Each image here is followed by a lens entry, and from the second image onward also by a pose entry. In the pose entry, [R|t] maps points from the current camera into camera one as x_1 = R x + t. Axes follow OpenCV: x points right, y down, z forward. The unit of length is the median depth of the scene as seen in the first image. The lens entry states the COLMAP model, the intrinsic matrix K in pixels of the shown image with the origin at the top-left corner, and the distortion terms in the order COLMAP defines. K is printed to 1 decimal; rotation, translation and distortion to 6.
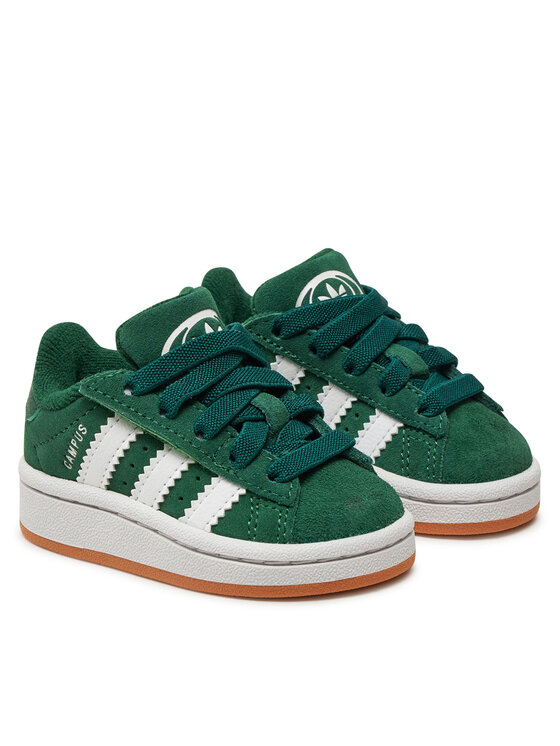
lens RADIAL K [[2181.1, 0, 280.0], [0, 2181.1, 373.0], [0, 0, 1]] dist [-2.124026, -0.080648]
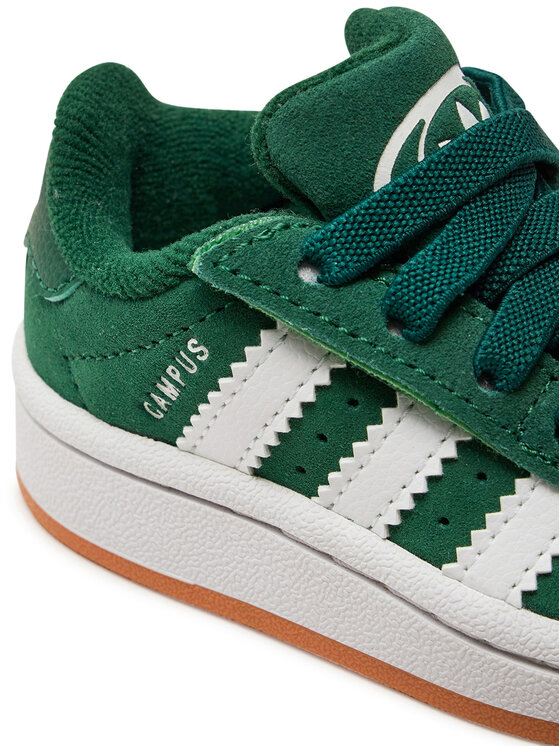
lens RADIAL K [[1818.9, 0, 280.0], [0, 1818.9, 373.0], [0, 0, 1]] dist [0.063357, 0.300590]
pose [[0.989874, -0.036857, 0.137079, -0.129856], [-0.004660, 0.956745, 0.290892, -0.082730], [-0.141871, -0.288585, 0.946885, 0.636174]]
